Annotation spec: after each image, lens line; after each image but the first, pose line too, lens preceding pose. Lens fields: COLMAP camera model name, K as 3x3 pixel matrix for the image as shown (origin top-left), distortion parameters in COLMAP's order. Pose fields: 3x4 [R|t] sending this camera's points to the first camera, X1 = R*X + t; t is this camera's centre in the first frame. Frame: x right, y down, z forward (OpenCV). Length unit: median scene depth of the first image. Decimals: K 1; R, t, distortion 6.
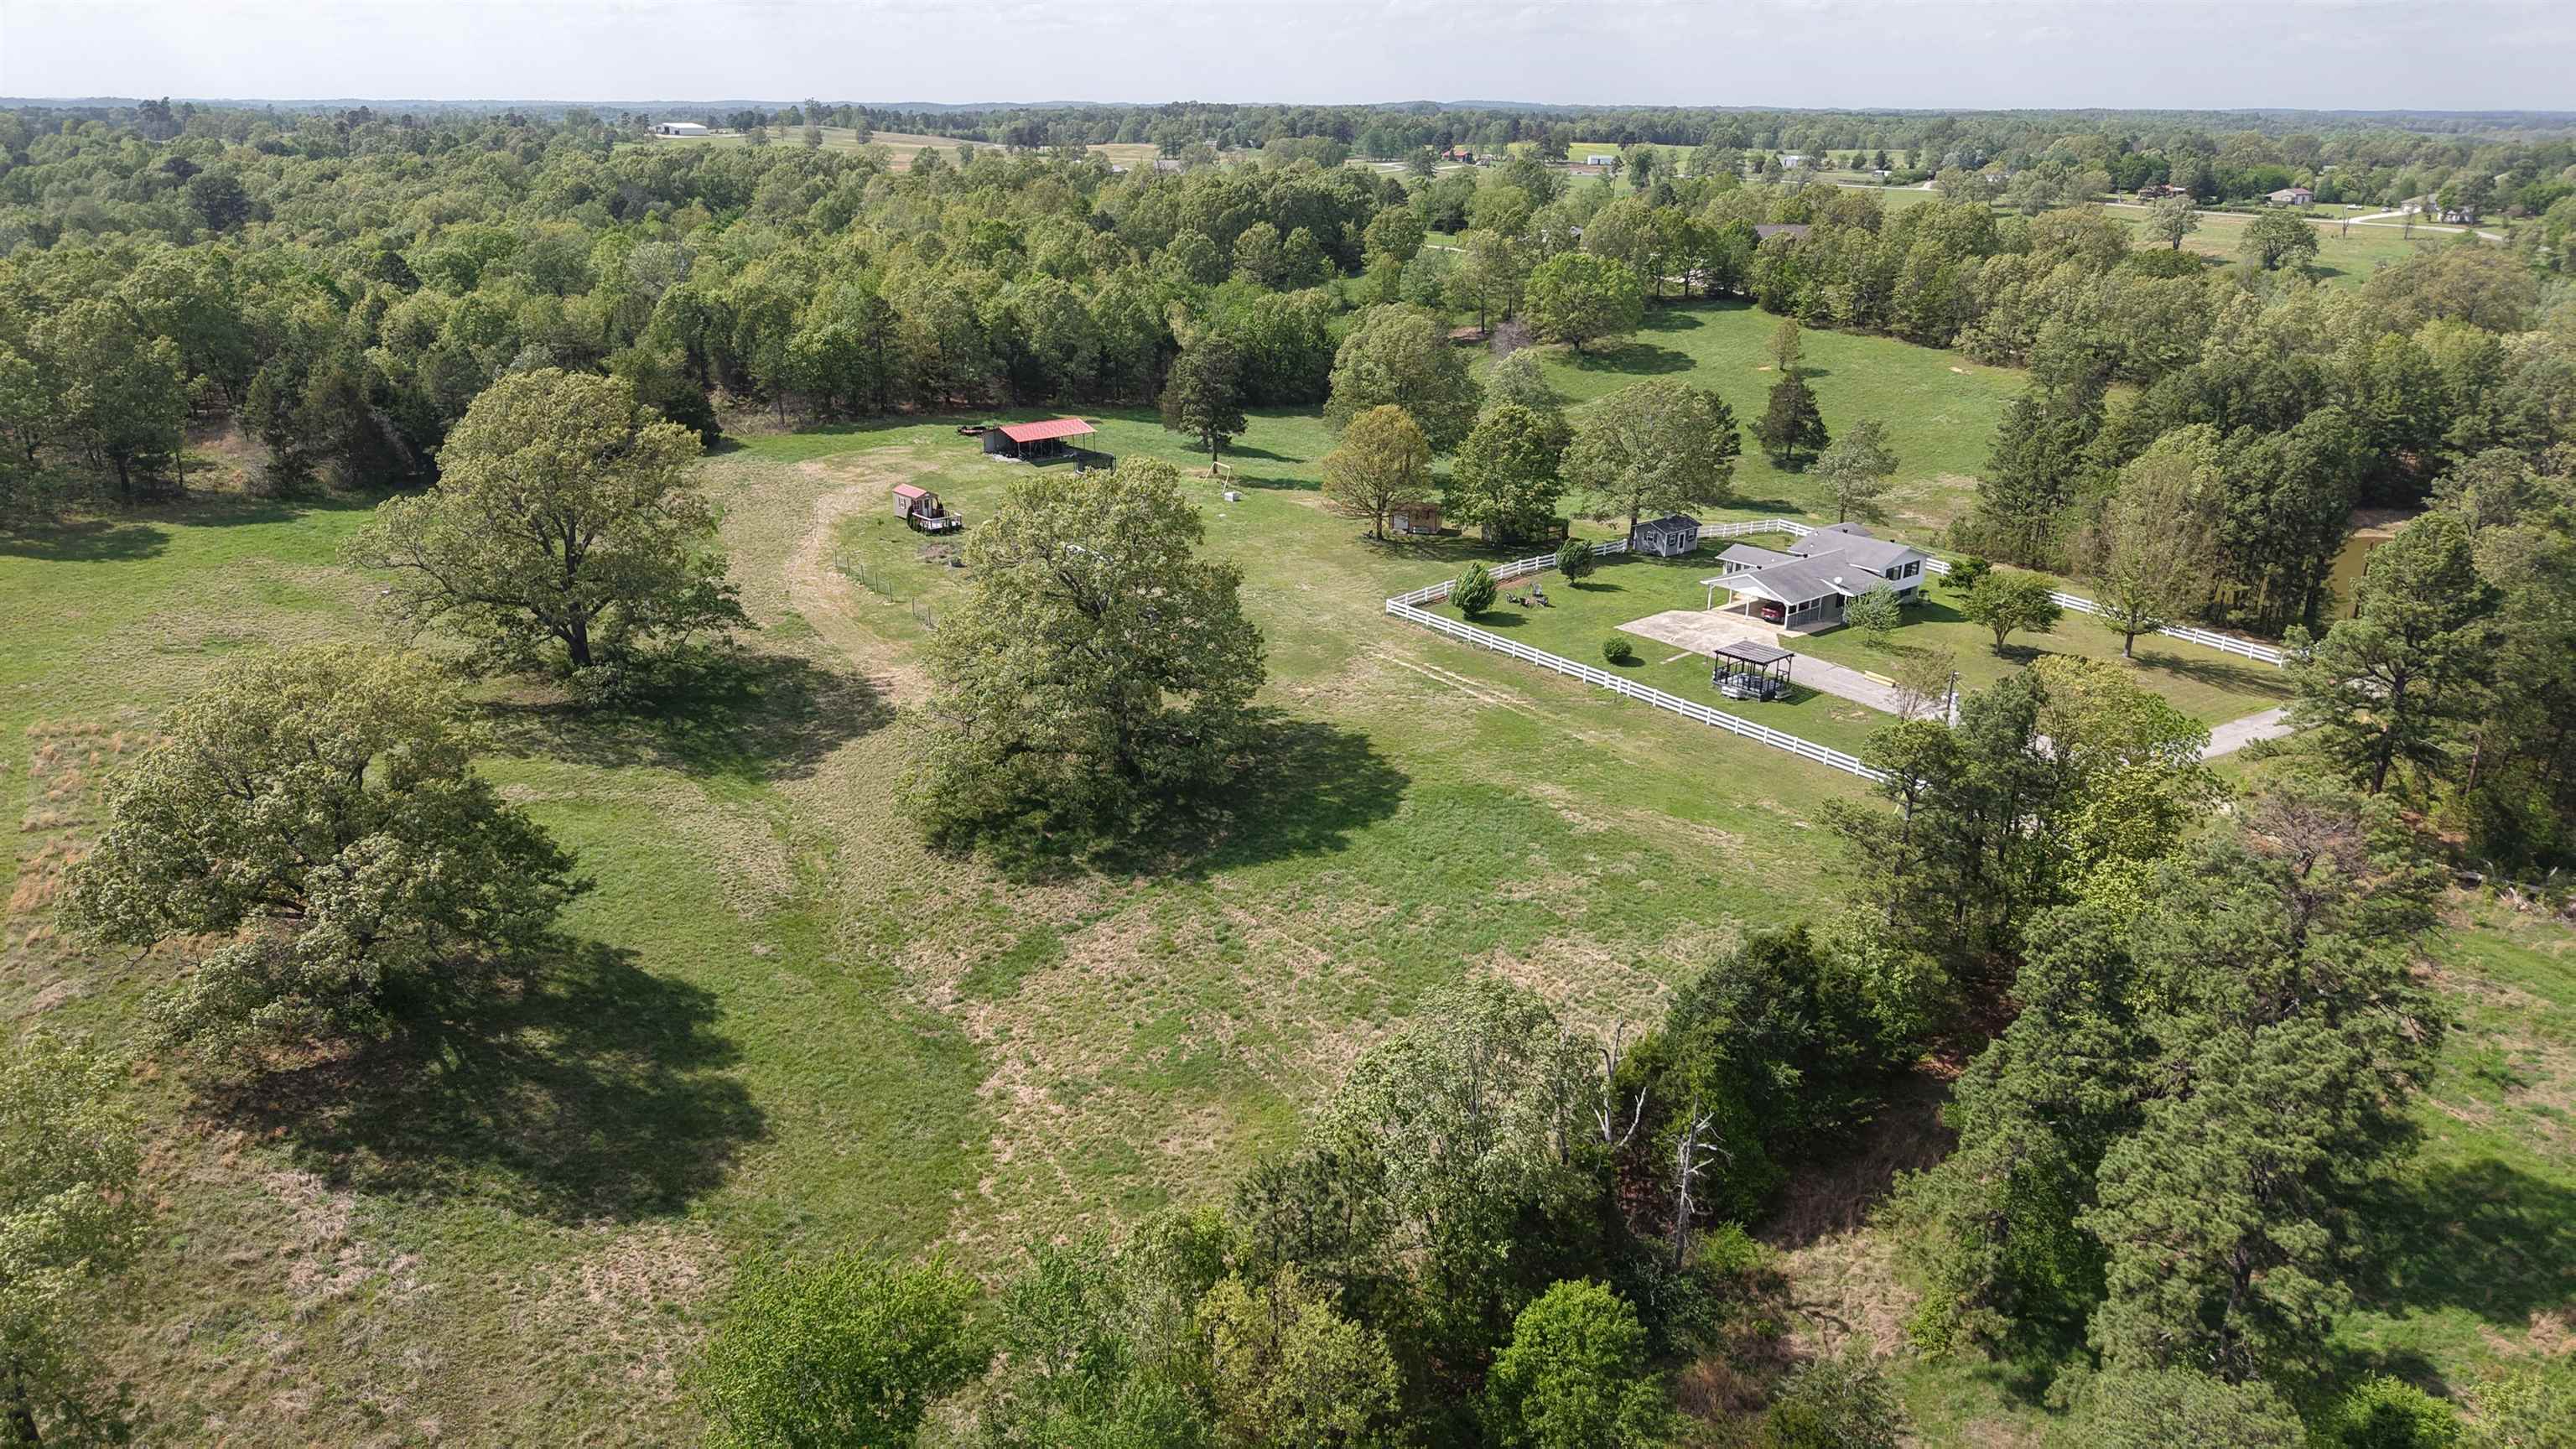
lens RADIAL K [[1778.5, 0, 1278.1], [0, 1778.5, 729.1], [0, 0, 1]] dist [0.027840, -0.008416]
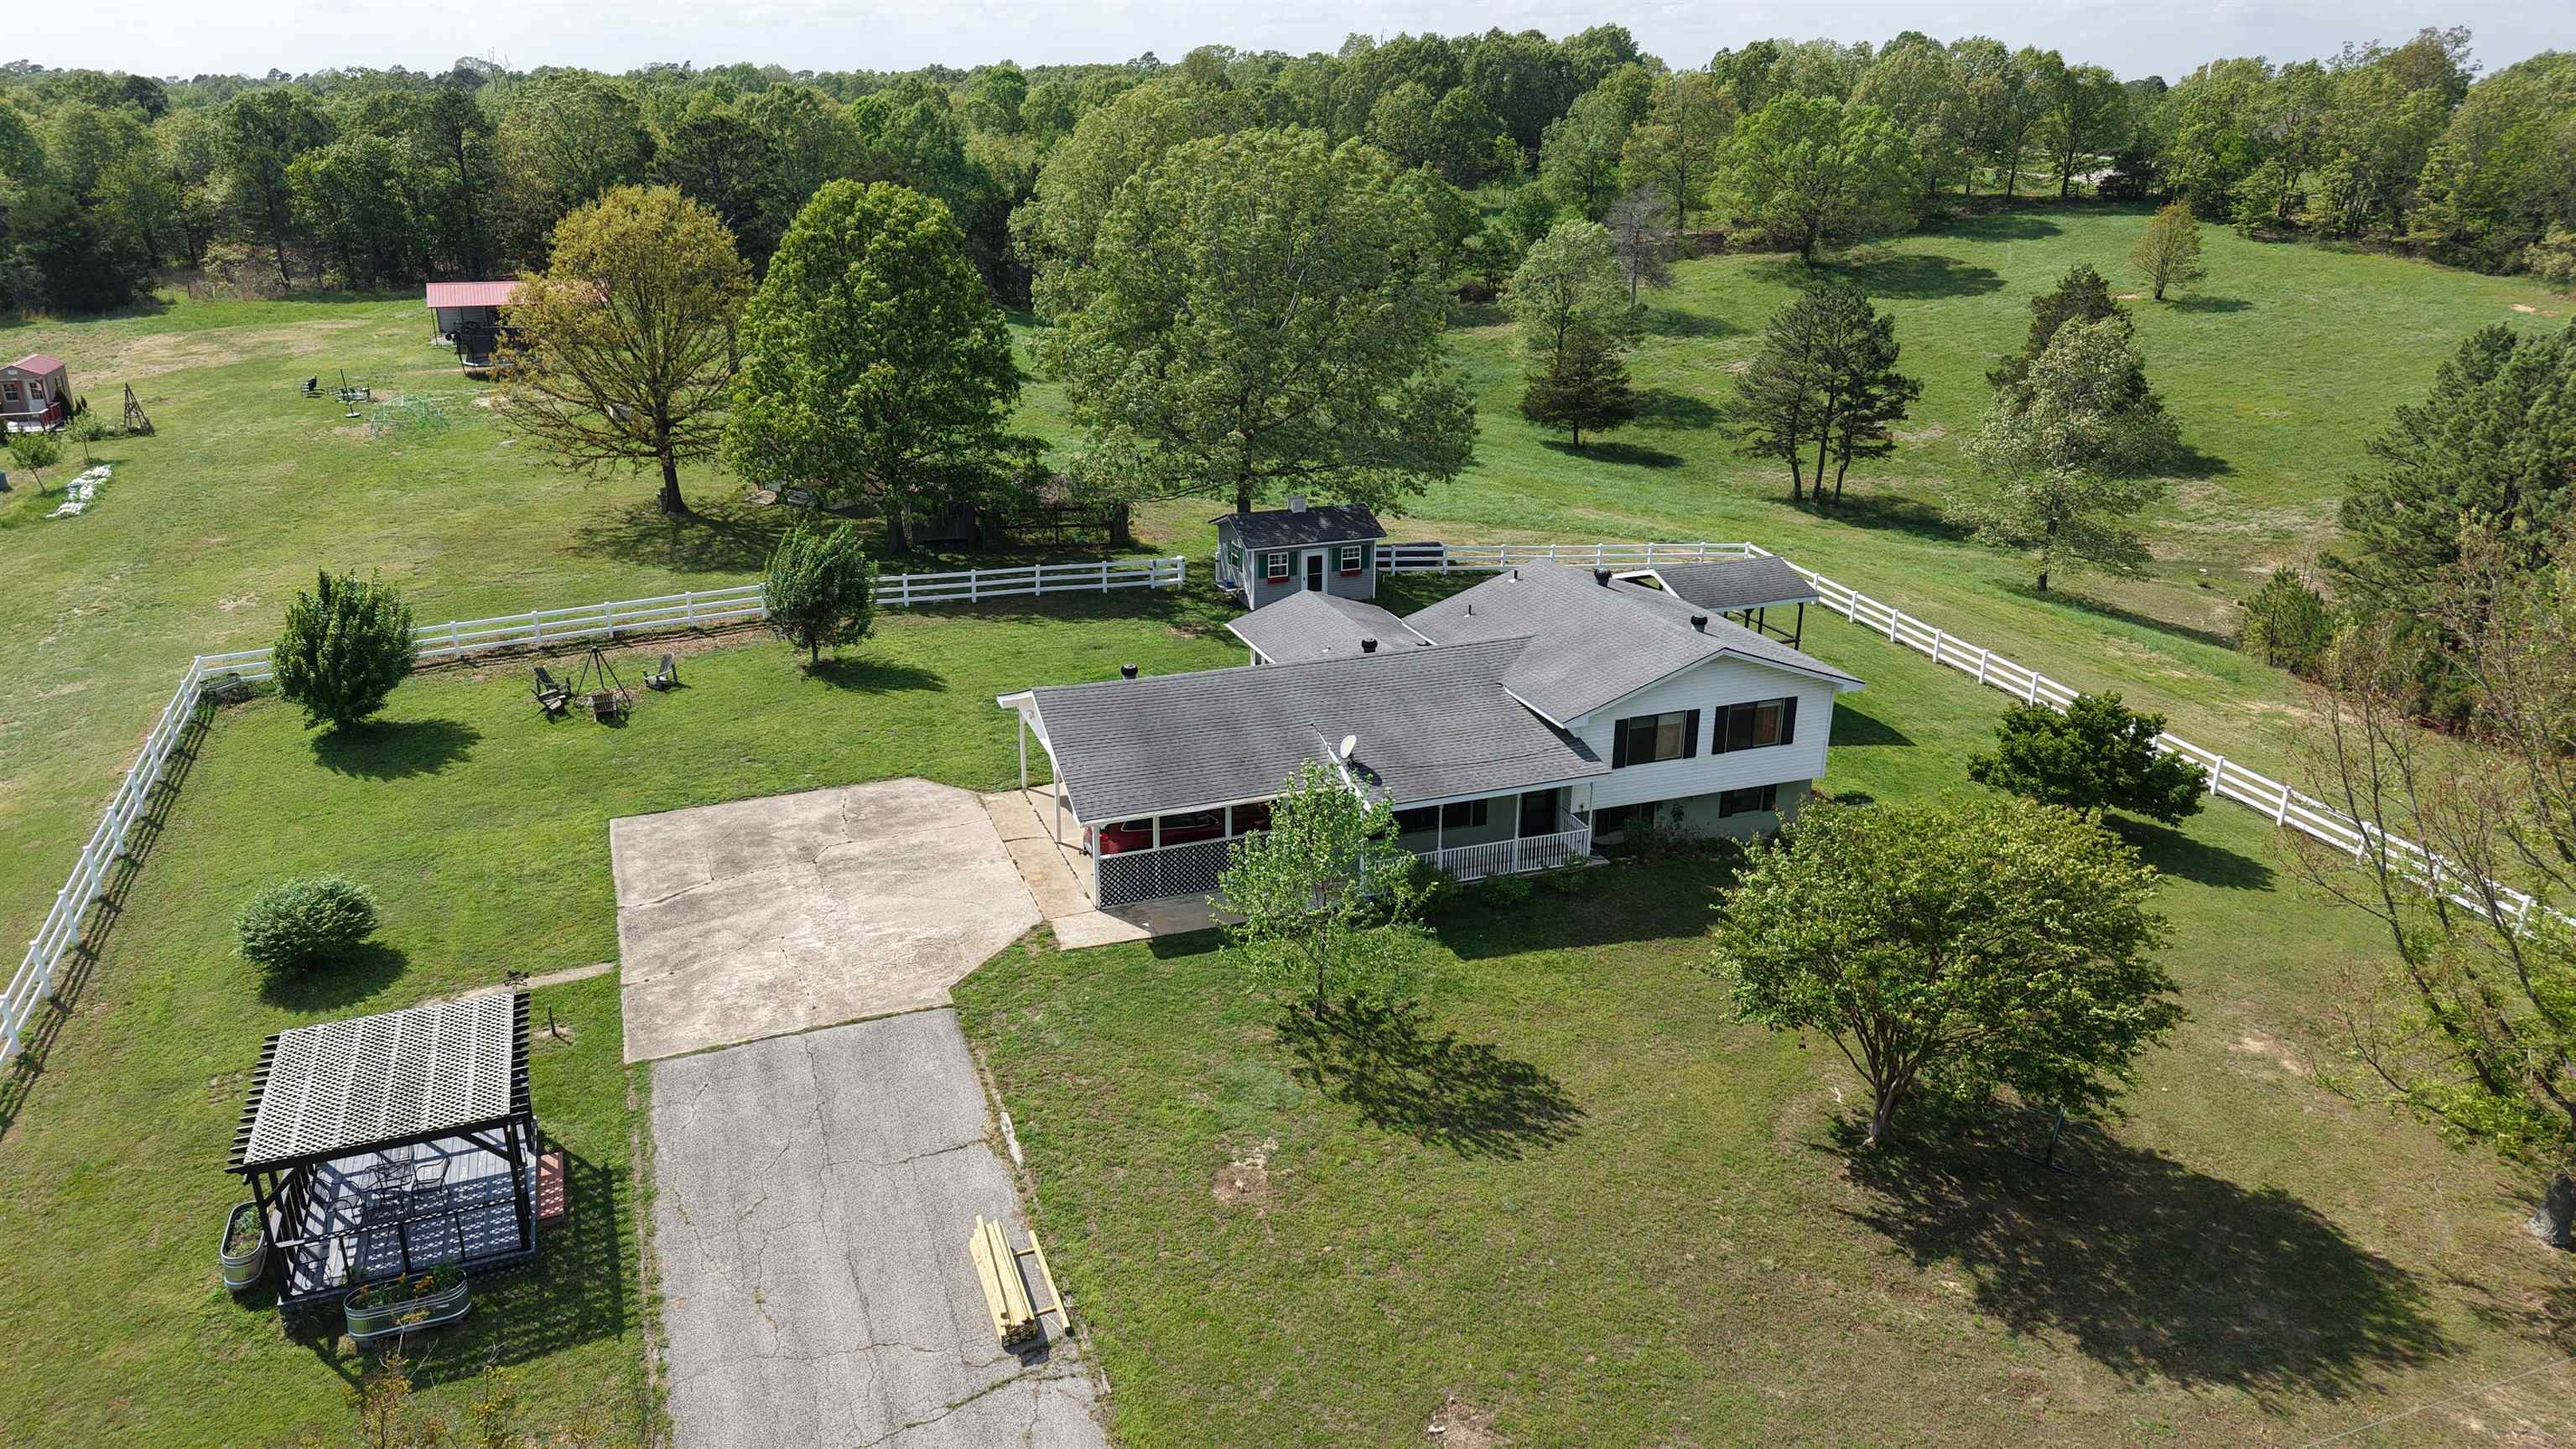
lens RADIAL K [[1778.5, 0, 1266.3], [0, 1778.5, 701.6], [0, 0, 1]] dist [0.027840, -0.008416]
pose [[0.947714, 0.099654, -0.303161, 0.291897], [-0.104347, 0.994541, 0.000721, -0.067698], [0.301578, 0.030950, 0.952939, 0.557965]]
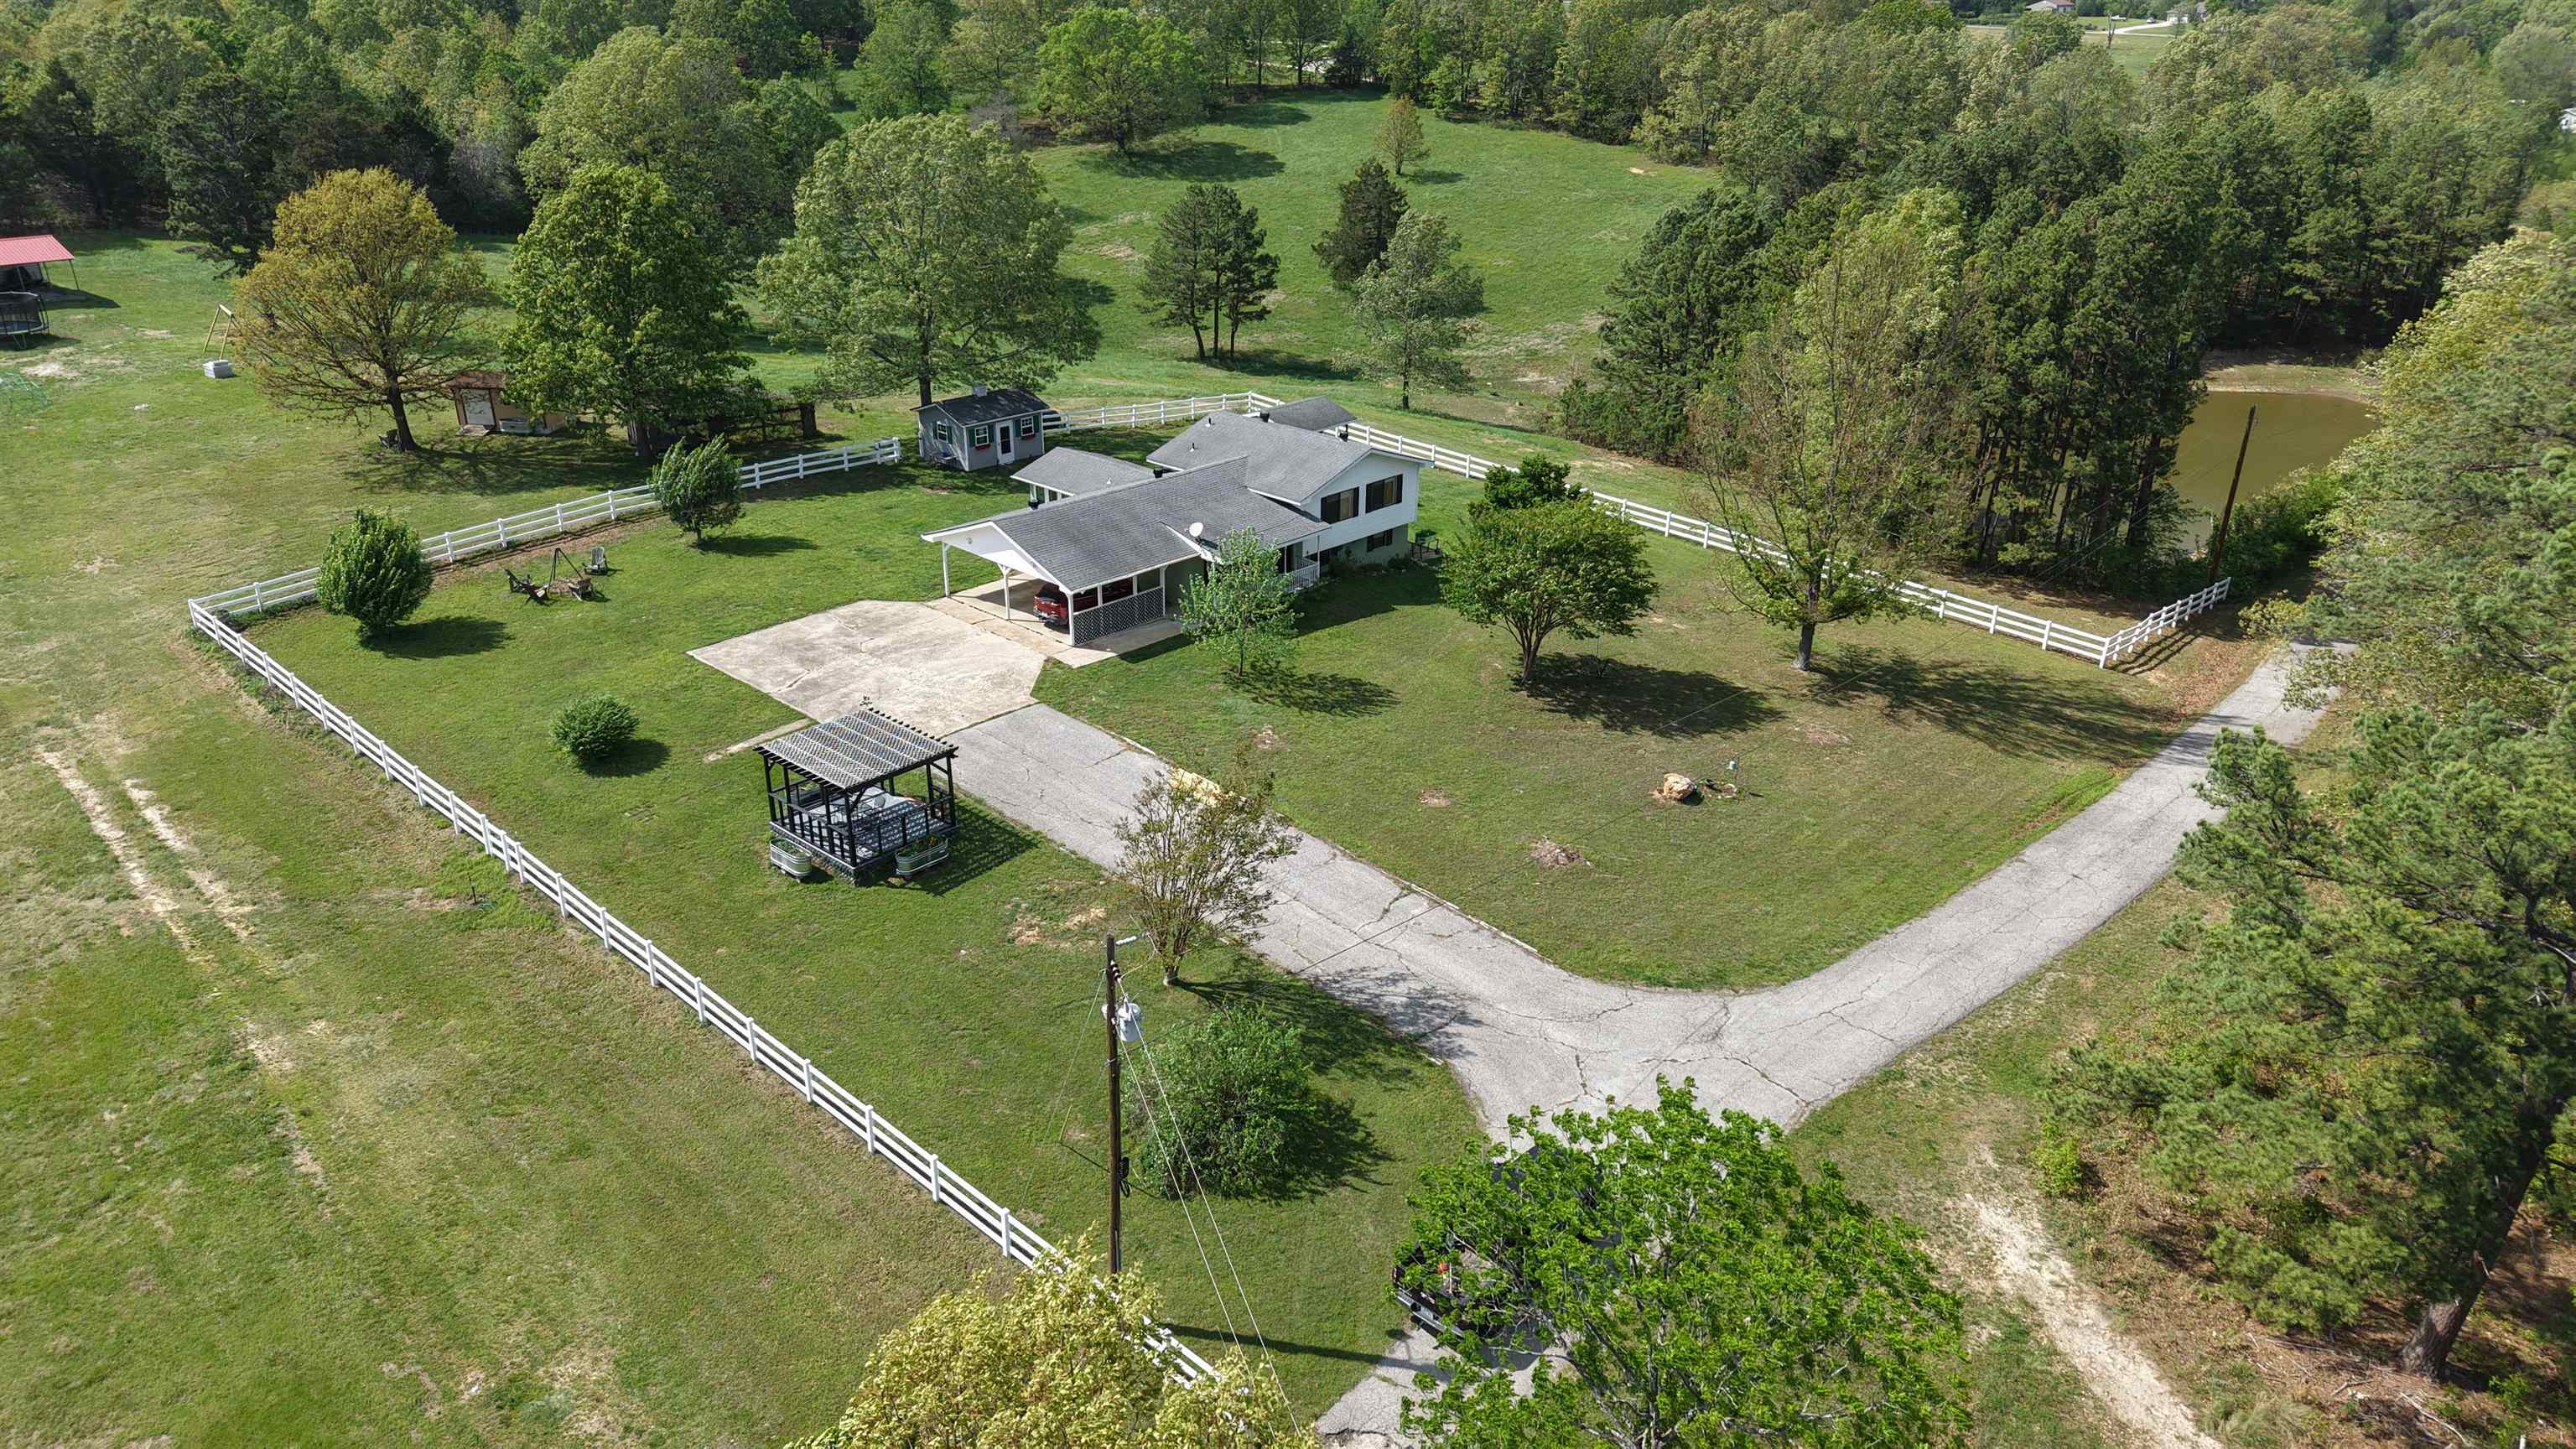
lens RADIAL K [[1778.5, 0, 1266.8], [0, 1778.5, 733.3], [0, 0, 1]] dist [0.027840, -0.008416]
pose [[0.993765, -0.045828, 0.101639, 0.214846], [0.038327, 0.996479, 0.074569, -0.048925], [-0.104699, -0.070209, 0.992023, 0.411029]]
